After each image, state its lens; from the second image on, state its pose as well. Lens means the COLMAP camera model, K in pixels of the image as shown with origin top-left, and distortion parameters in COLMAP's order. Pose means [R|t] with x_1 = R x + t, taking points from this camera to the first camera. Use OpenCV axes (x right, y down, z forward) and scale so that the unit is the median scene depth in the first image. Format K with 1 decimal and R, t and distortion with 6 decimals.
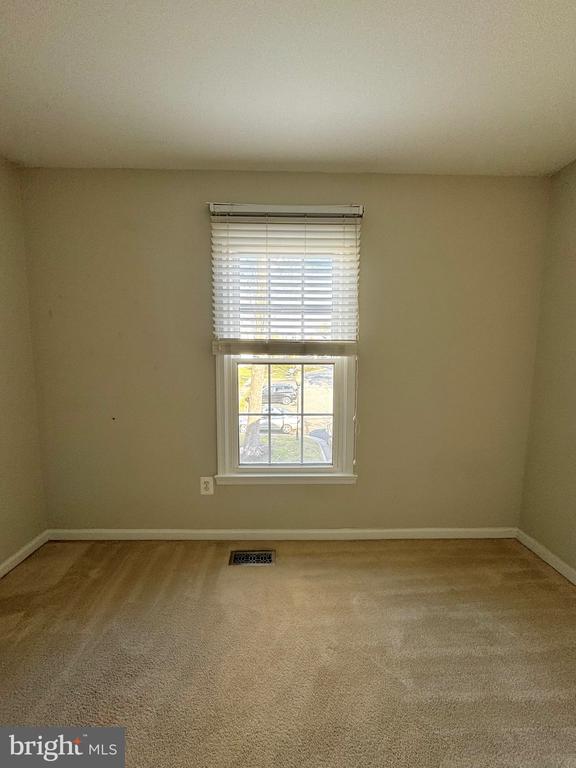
lens RADIAL K [[301.5, 0, 289.0], [0, 301.5, 385.9], [0, 0, 1]] dist [0.002569, 0.000088]
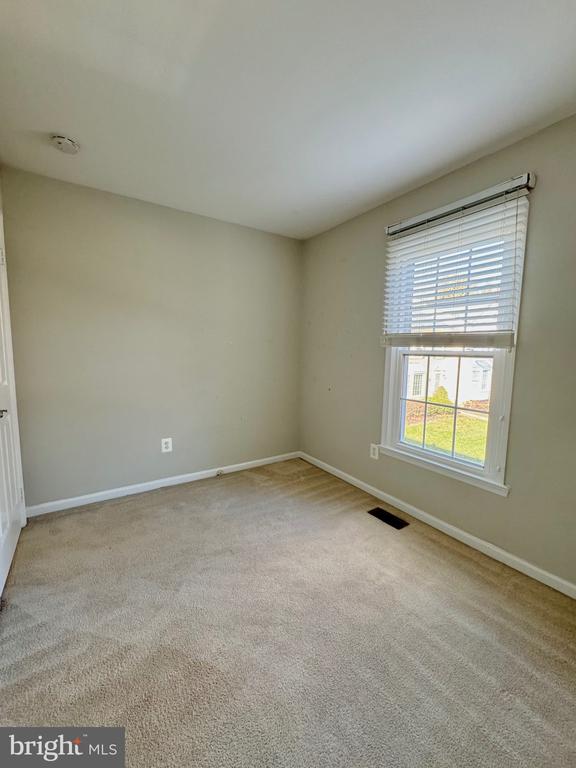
lens RADIAL K [[310.2, 0, 287.3], [0, 310.2, 379.8], [0, 0, 1]] dist [-0.000535, -0.000072]
pose [[0.534744, 0.086967, -0.840527, 0.605871], [-0.091497, 0.994801, 0.044719, 0.009982], [0.840046, 0.052992, 0.539921, -0.017372]]
